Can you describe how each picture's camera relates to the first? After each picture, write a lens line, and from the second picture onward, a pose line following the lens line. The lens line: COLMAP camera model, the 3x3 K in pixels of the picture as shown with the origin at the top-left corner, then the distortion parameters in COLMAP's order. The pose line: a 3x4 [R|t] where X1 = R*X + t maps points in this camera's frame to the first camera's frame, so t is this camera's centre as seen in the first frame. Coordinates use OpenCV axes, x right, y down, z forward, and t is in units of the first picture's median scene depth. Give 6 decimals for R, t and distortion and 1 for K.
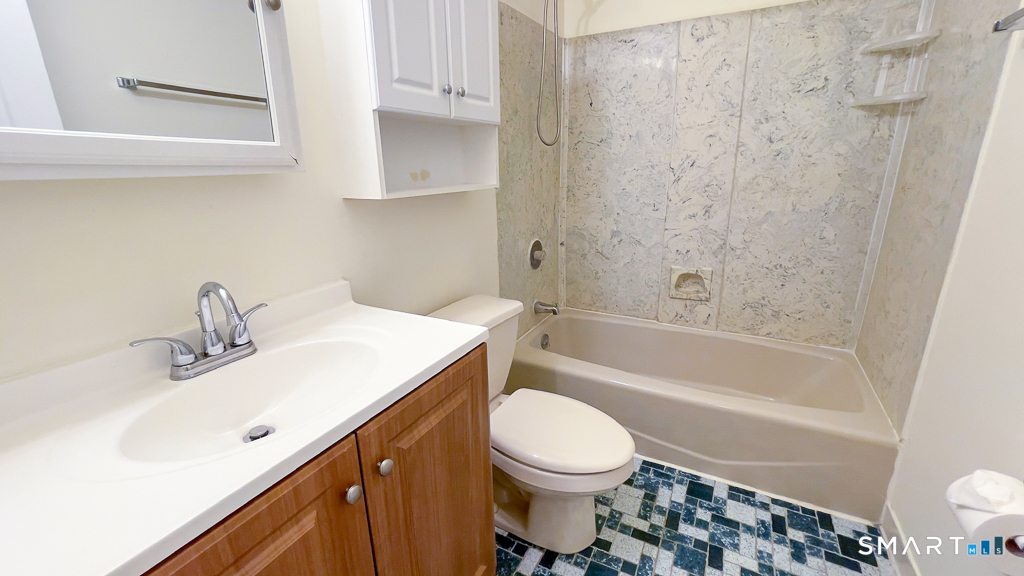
lens RADIAL K [[421.3, 0, 529.6], [0, 421.3, 284.0], [0, 0, 1]] dist [-0.004030, 0.002059]
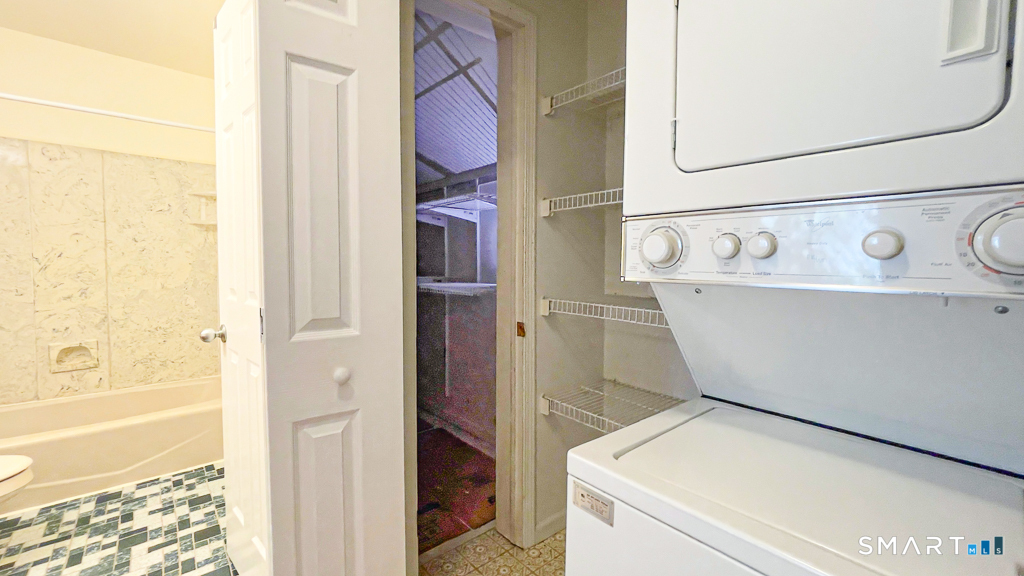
lens RADIAL K [[421.3, 0, 517.8], [0, 421.3, 282.3], [0, 0, 1]] dist [-0.004030, 0.002059]
pose [[0.379988, -0.020111, 0.924773, -0.235832], [0.248810, 0.965139, -0.081247, 0.220016], [-0.890900, 0.260965, 0.371745, -0.607886]]
